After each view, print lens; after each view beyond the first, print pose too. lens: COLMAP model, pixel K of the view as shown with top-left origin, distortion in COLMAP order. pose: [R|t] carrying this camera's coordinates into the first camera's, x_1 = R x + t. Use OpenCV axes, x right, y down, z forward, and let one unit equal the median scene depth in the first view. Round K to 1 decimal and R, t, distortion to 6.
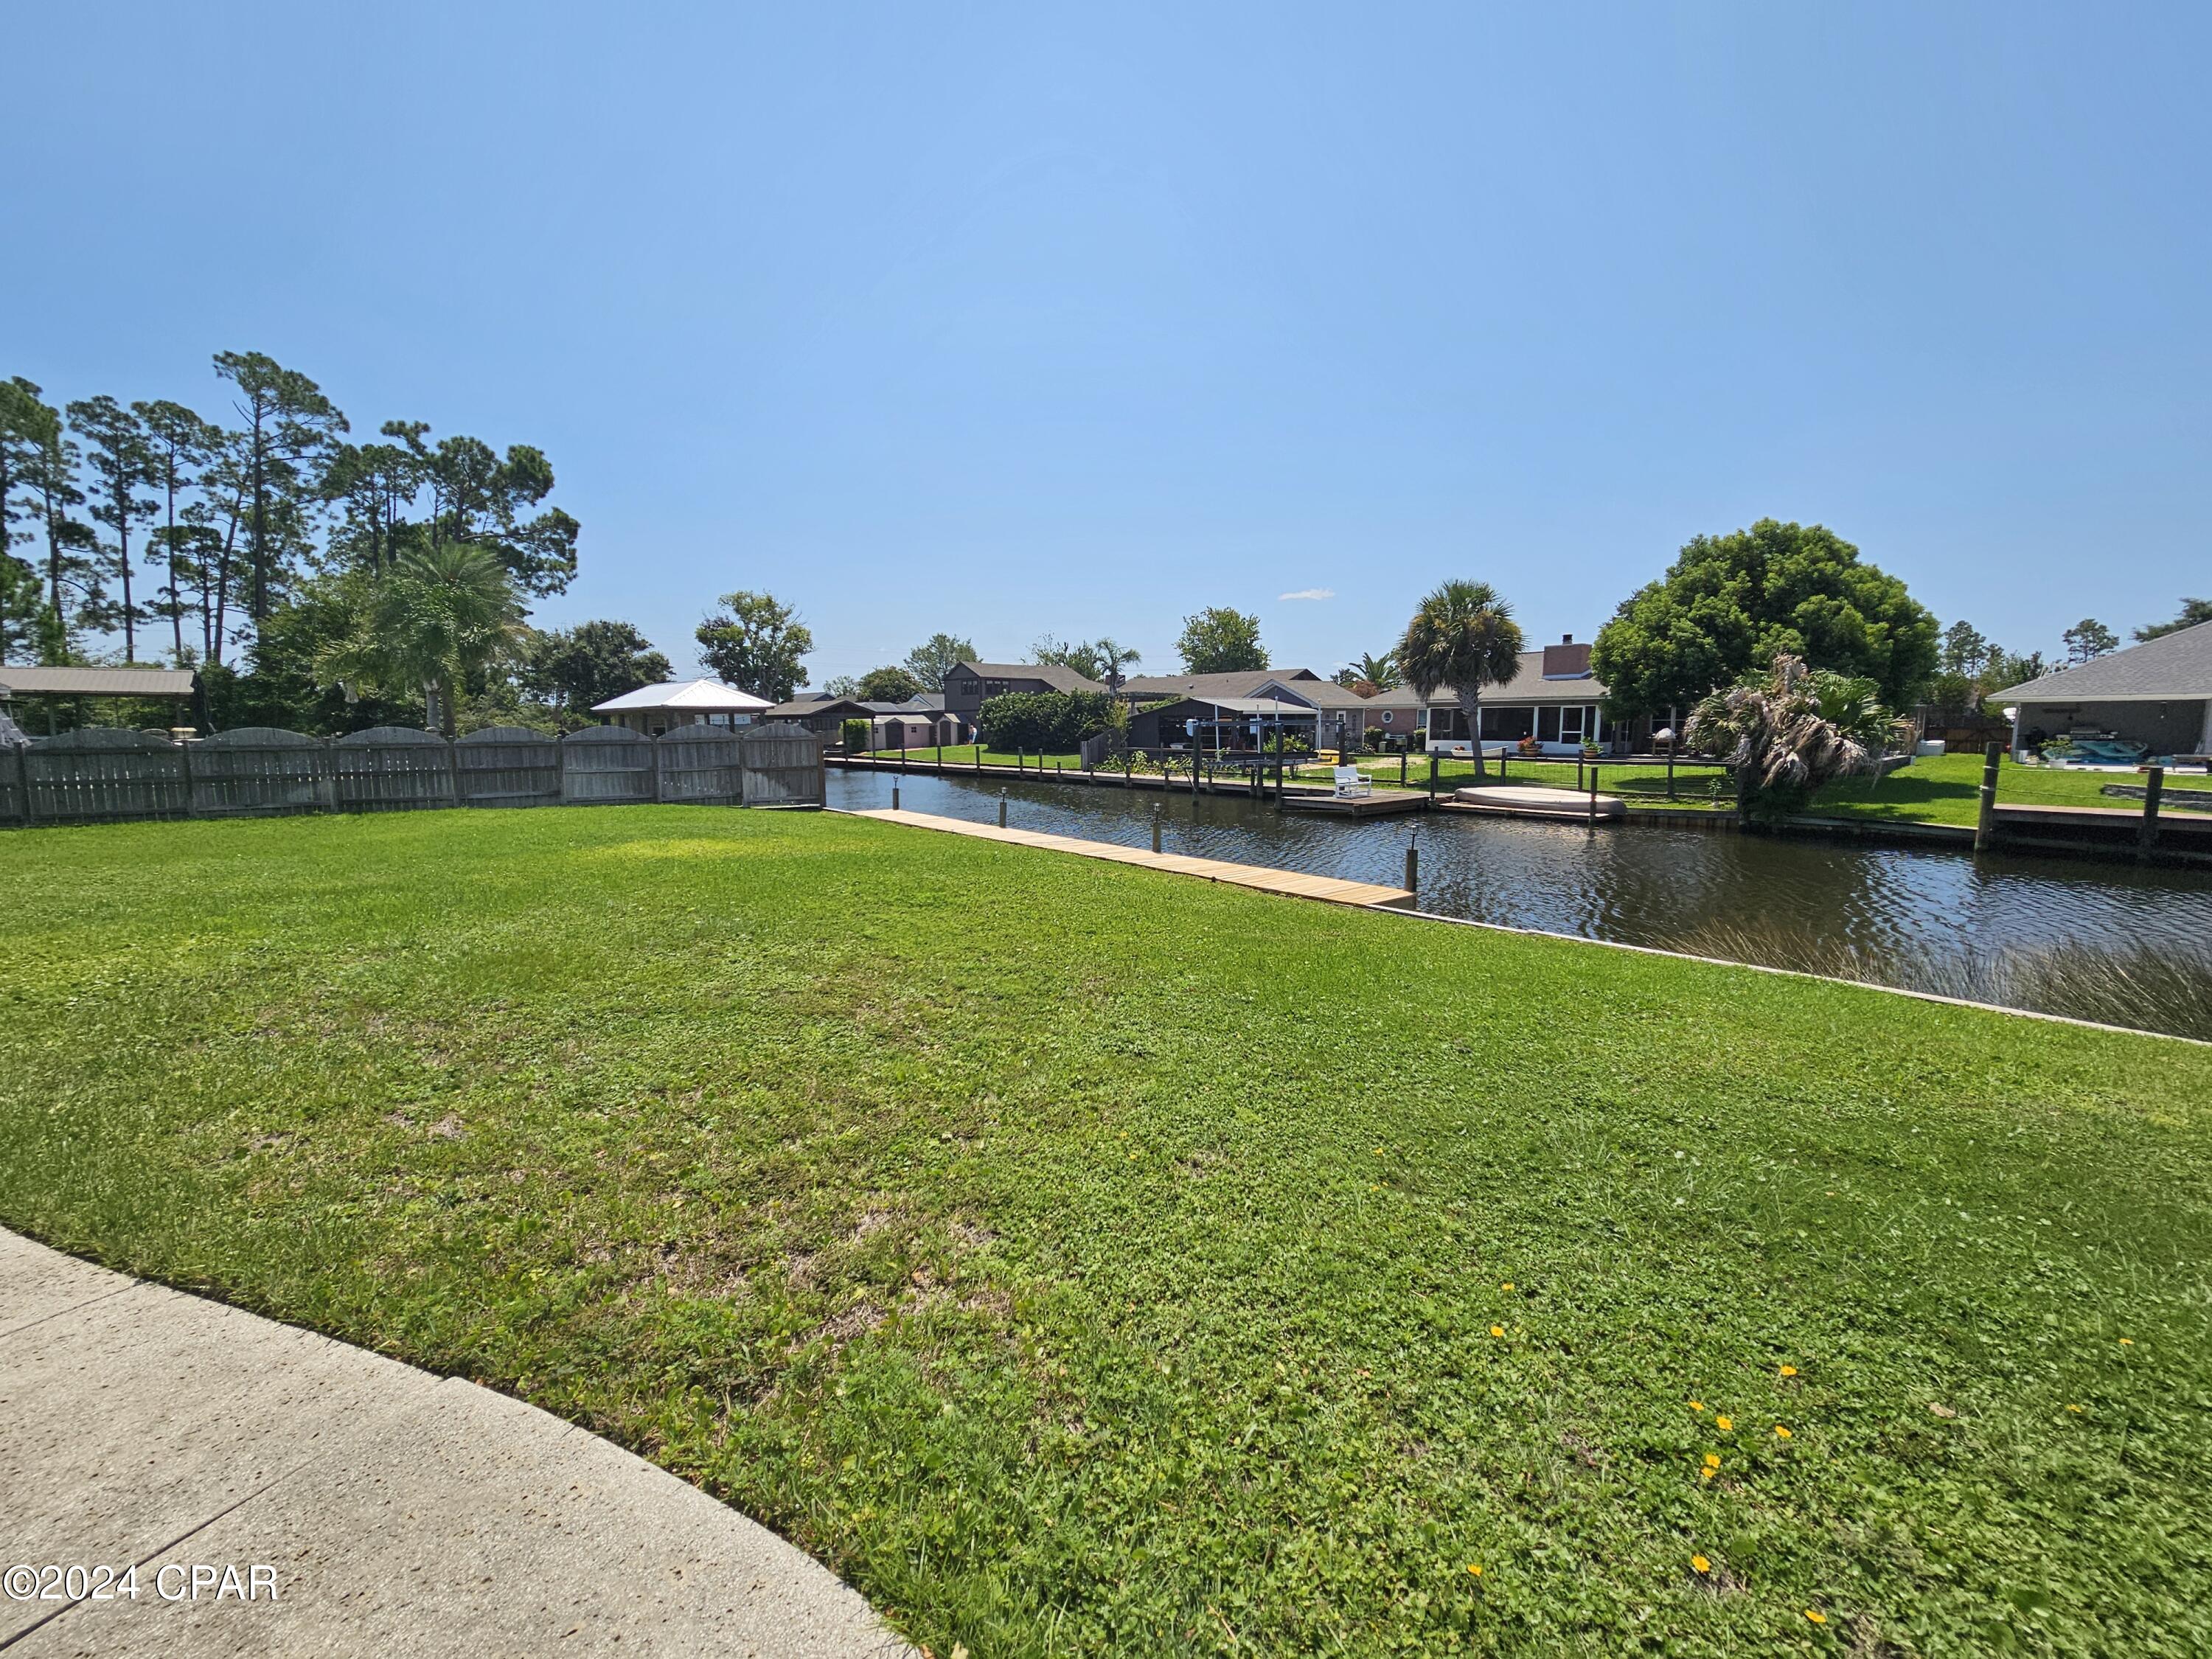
lens RADIAL K [[906.4, 0, 1105.5], [0, 906.4, 828.7], [0, 0, 1]] dist [-0.001397, -0.000130]
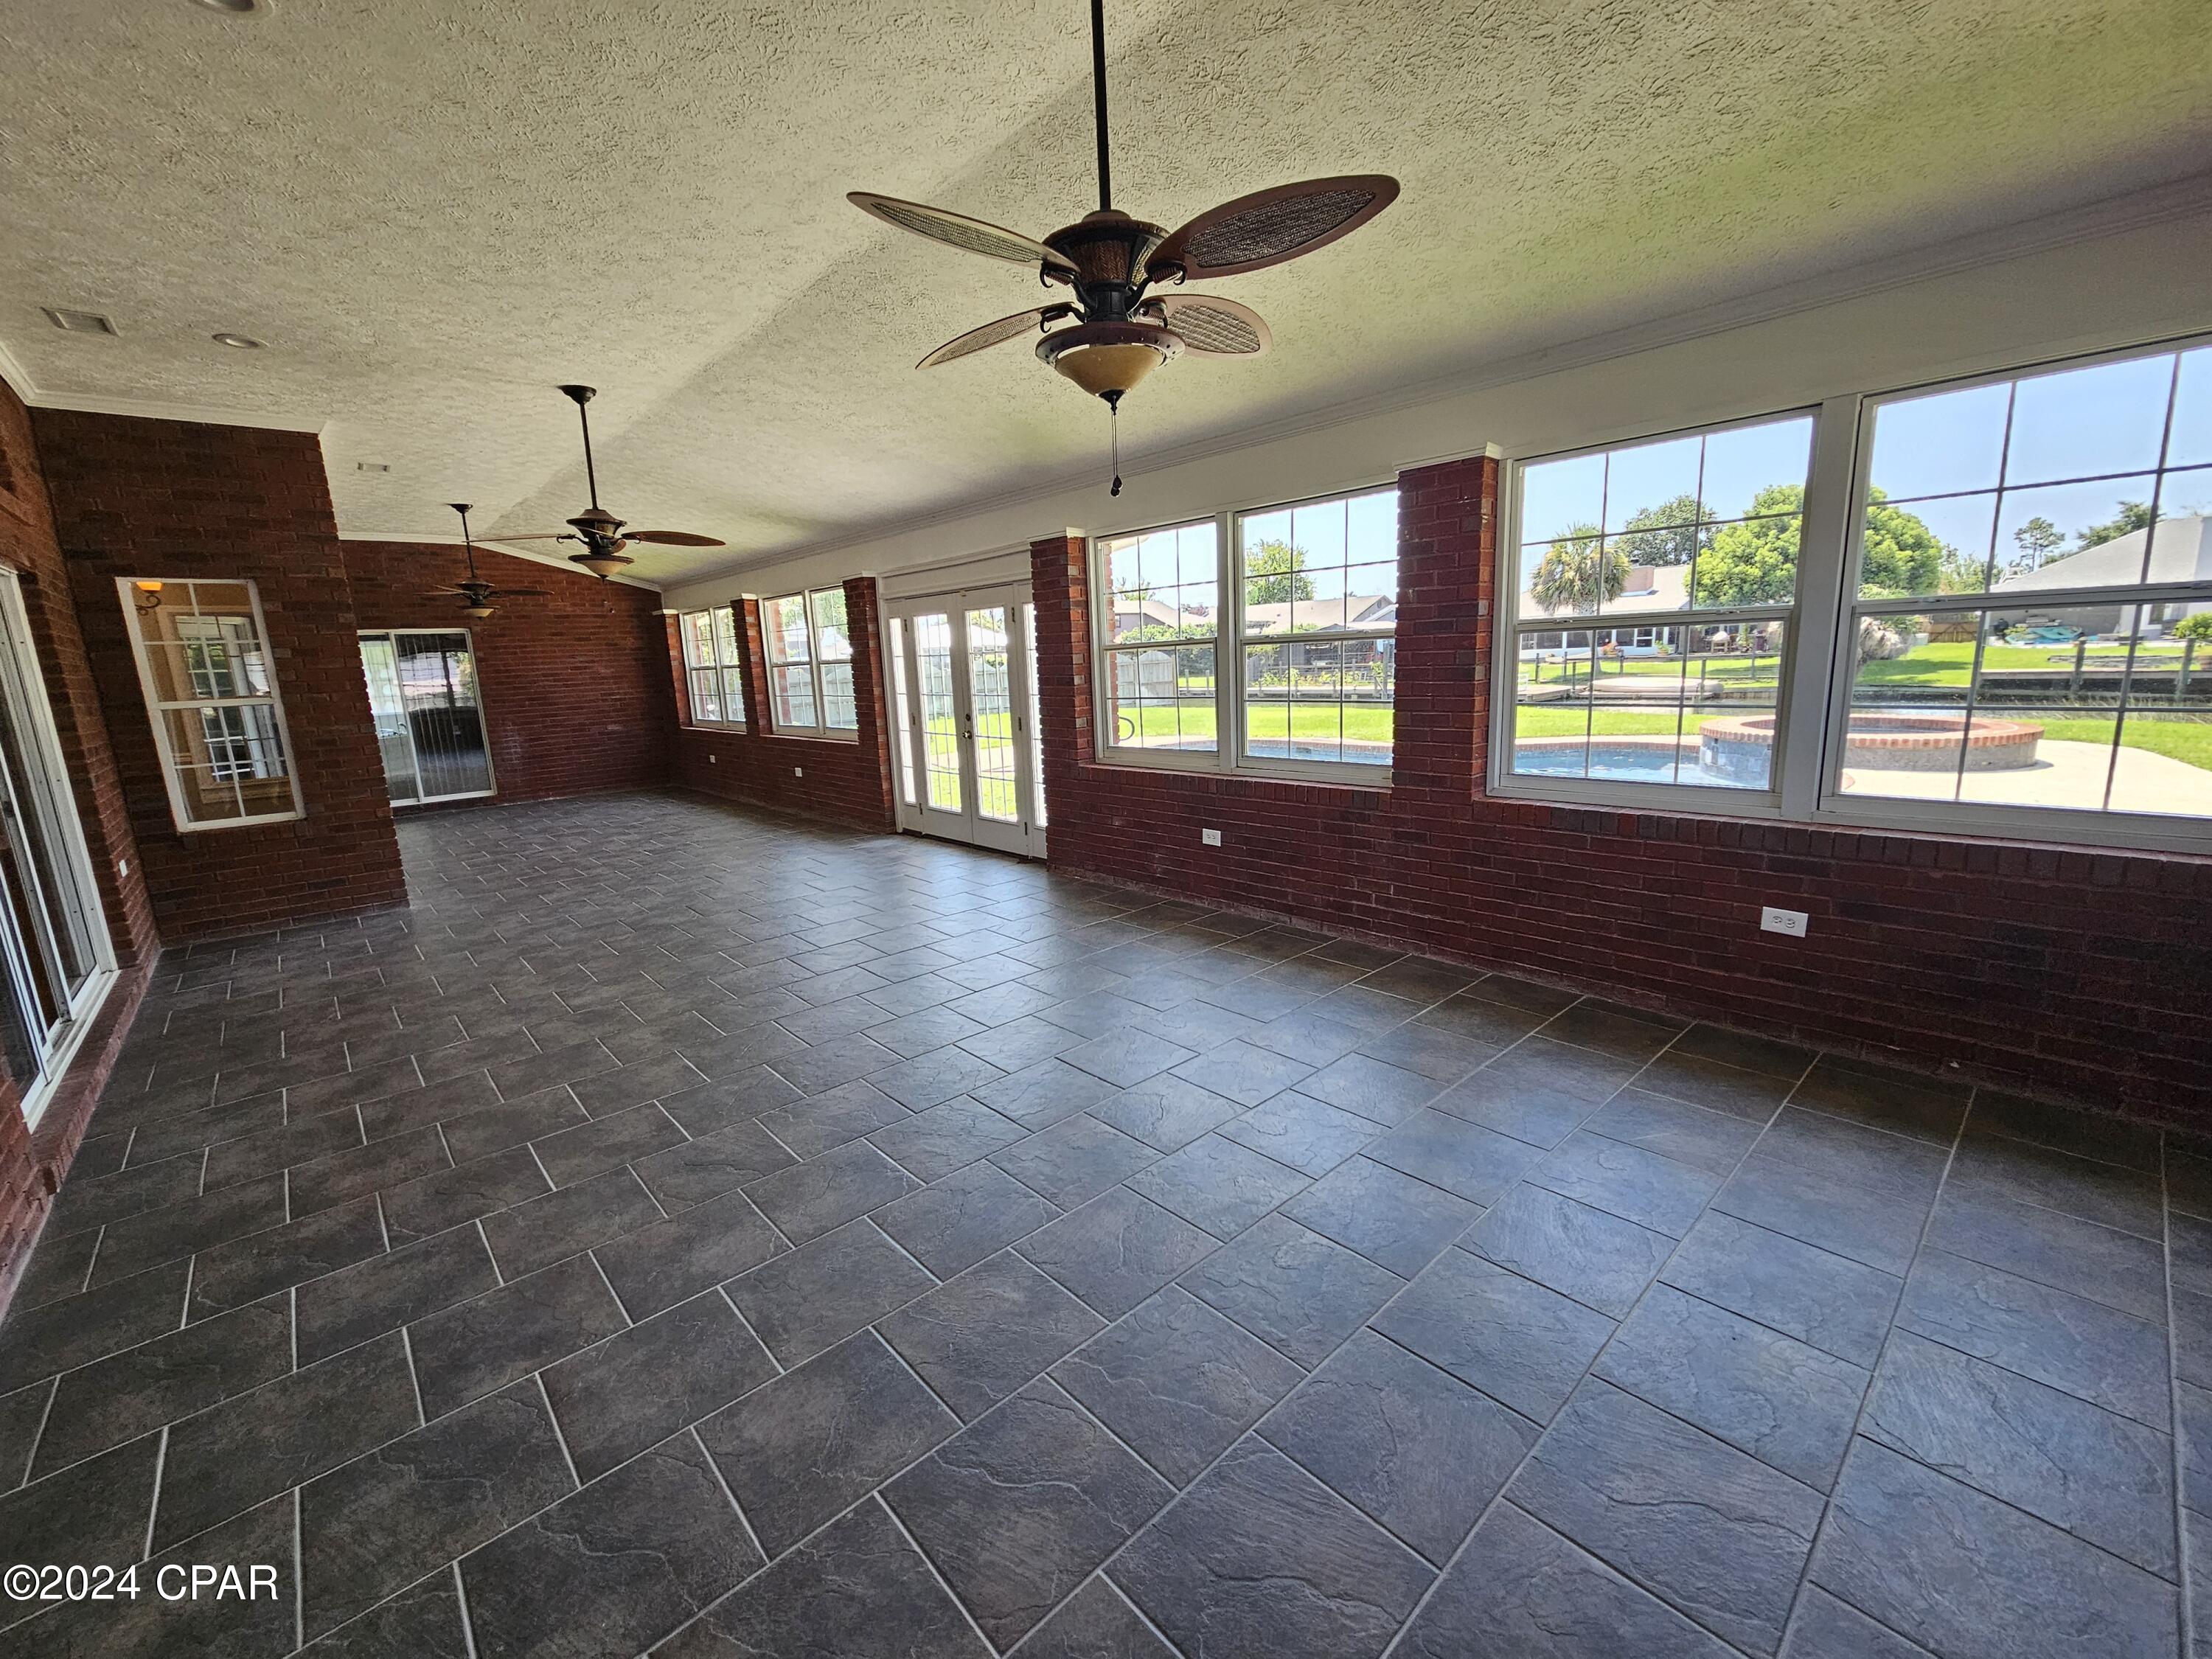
lens RADIAL K [[906.4, 0, 1104.9], [0, 906.4, 834.4], [0, 0, 1]] dist [-0.001397, -0.000130]
pose [[0.998468, -0.046436, 0.030087, -0.388103], [0.043913, 0.995852, 0.079691, 0.043494], [-0.033662, -0.078248, 0.996365, -0.348072]]
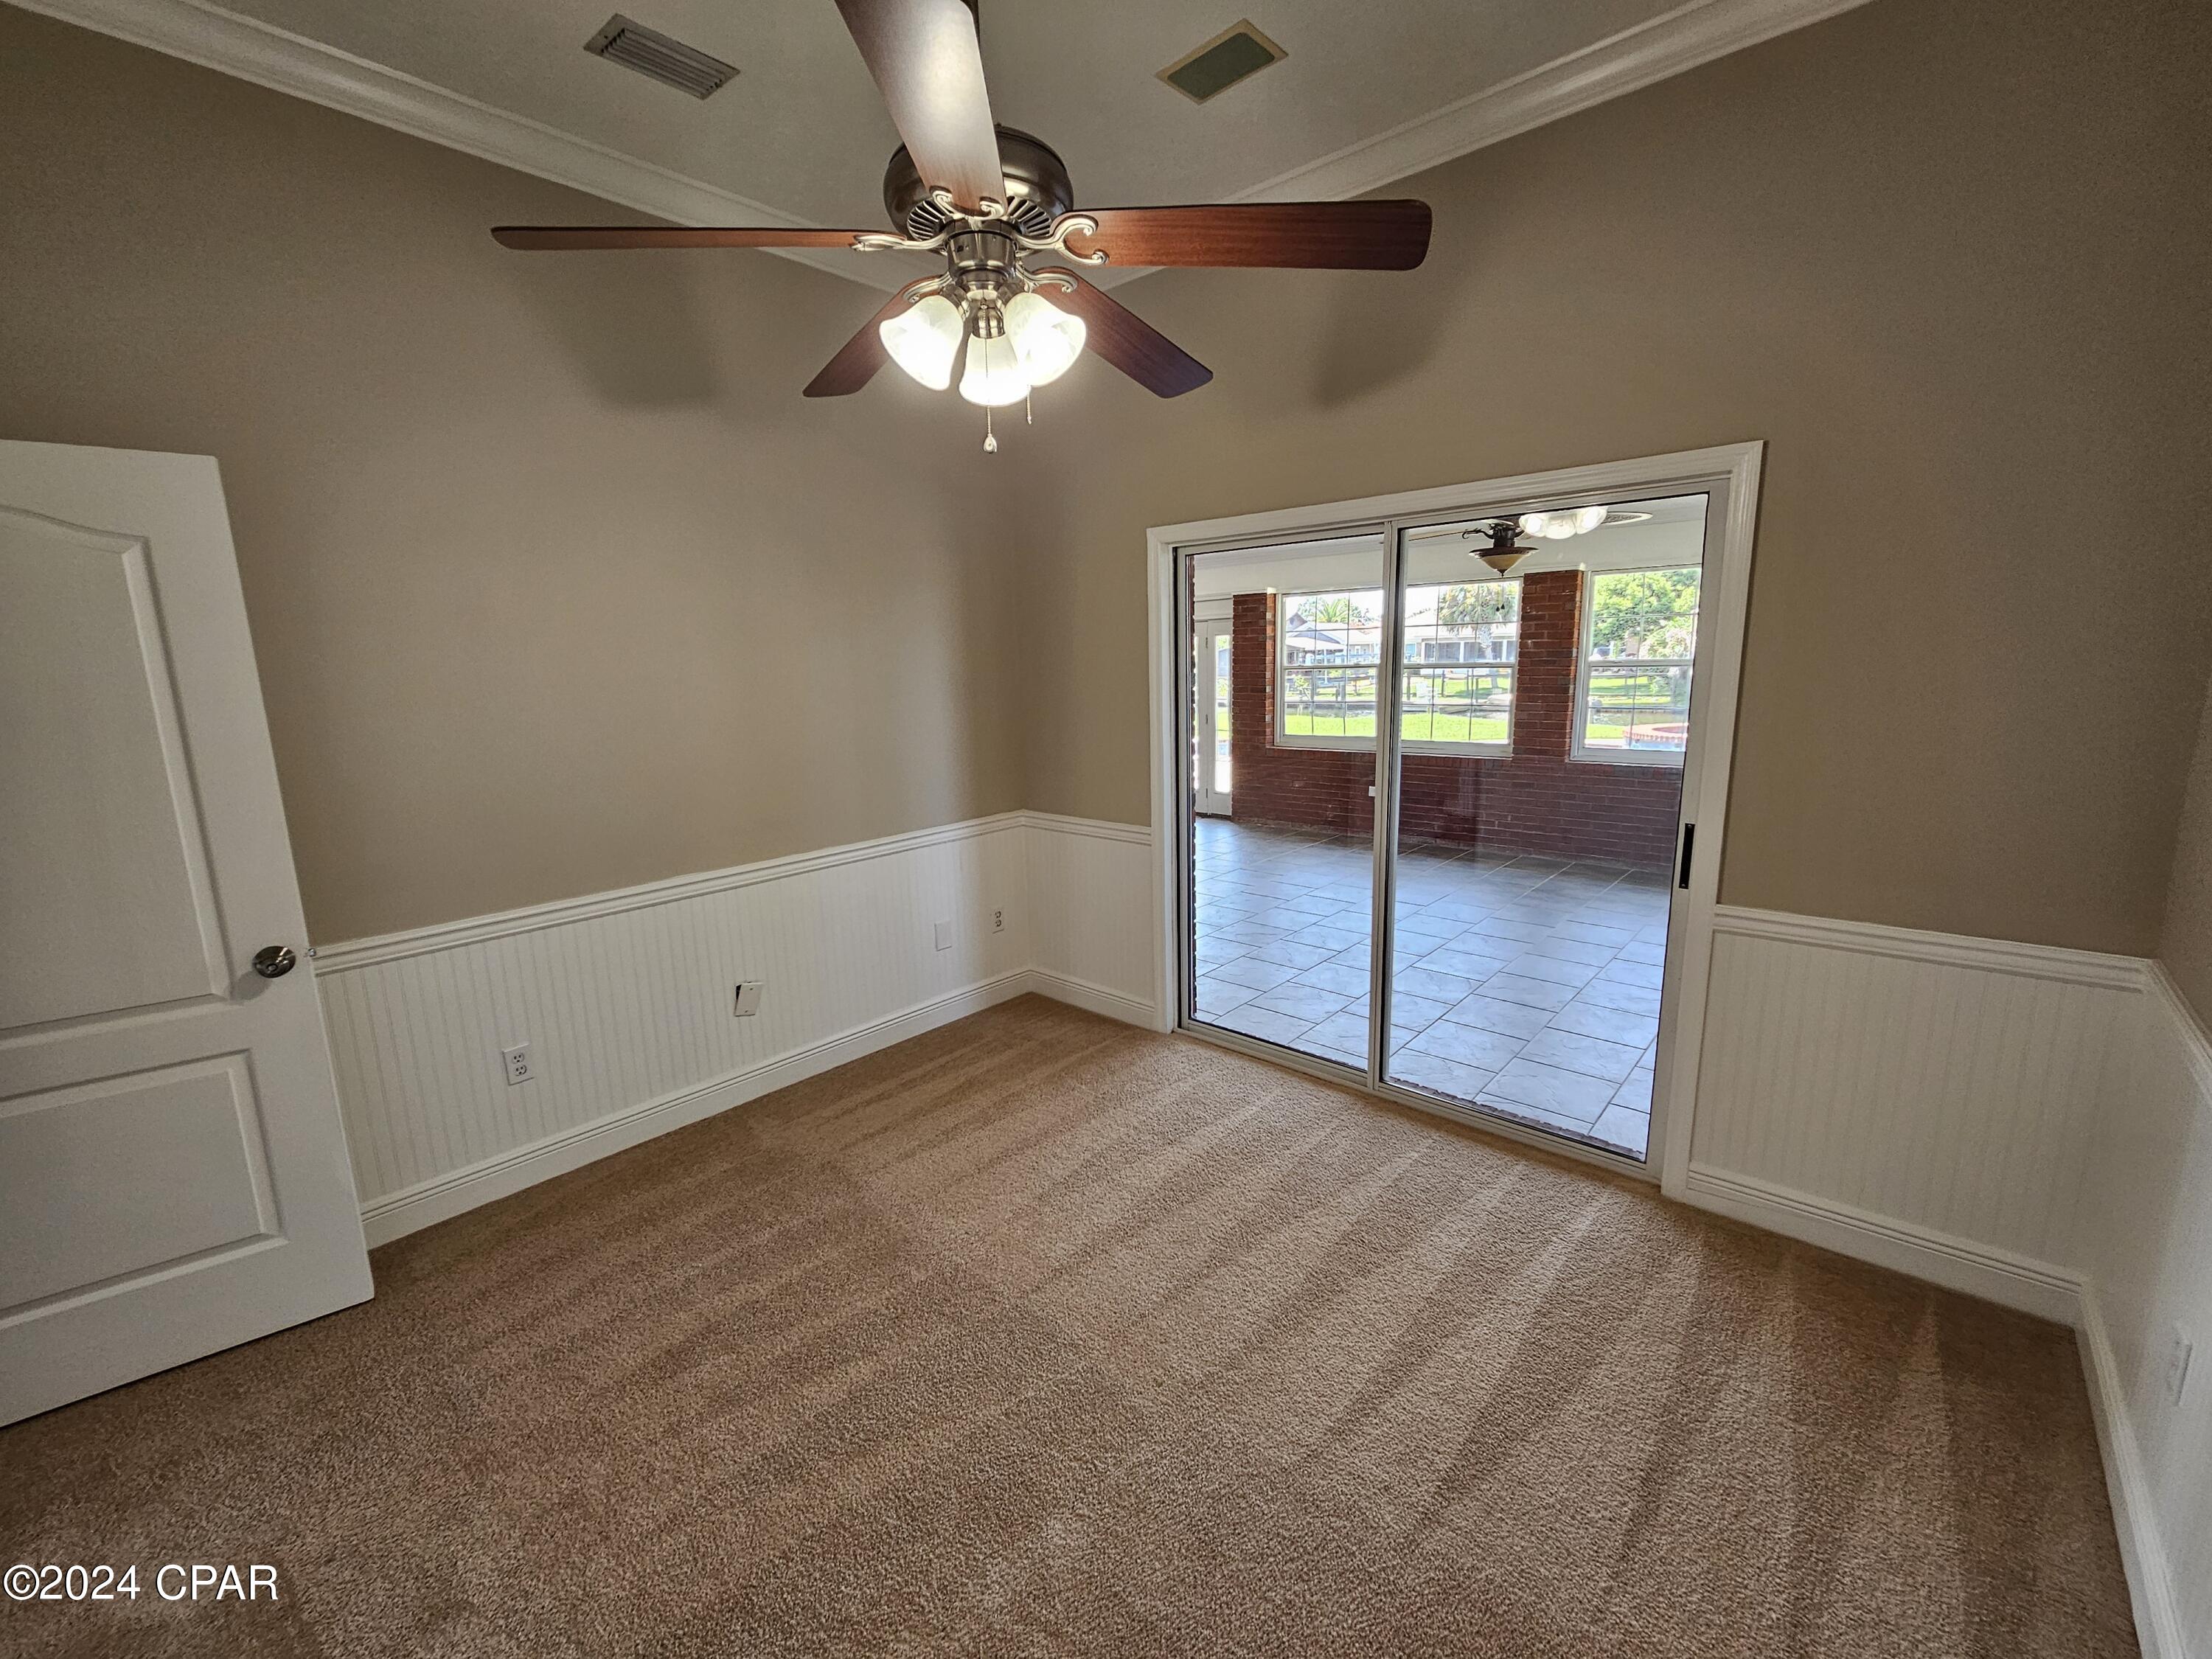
lens RADIAL K [[906.4, 0, 1106.6], [0, 906.4, 825.9], [0, 0, 1]] dist [-0.001397, -0.000130]
pose [[0.988487, -0.045955, 0.144159, -0.482202], [0.036533, 0.997061, 0.067342, 0.047863], [-0.146830, -0.061300, 0.987260, -0.431496]]
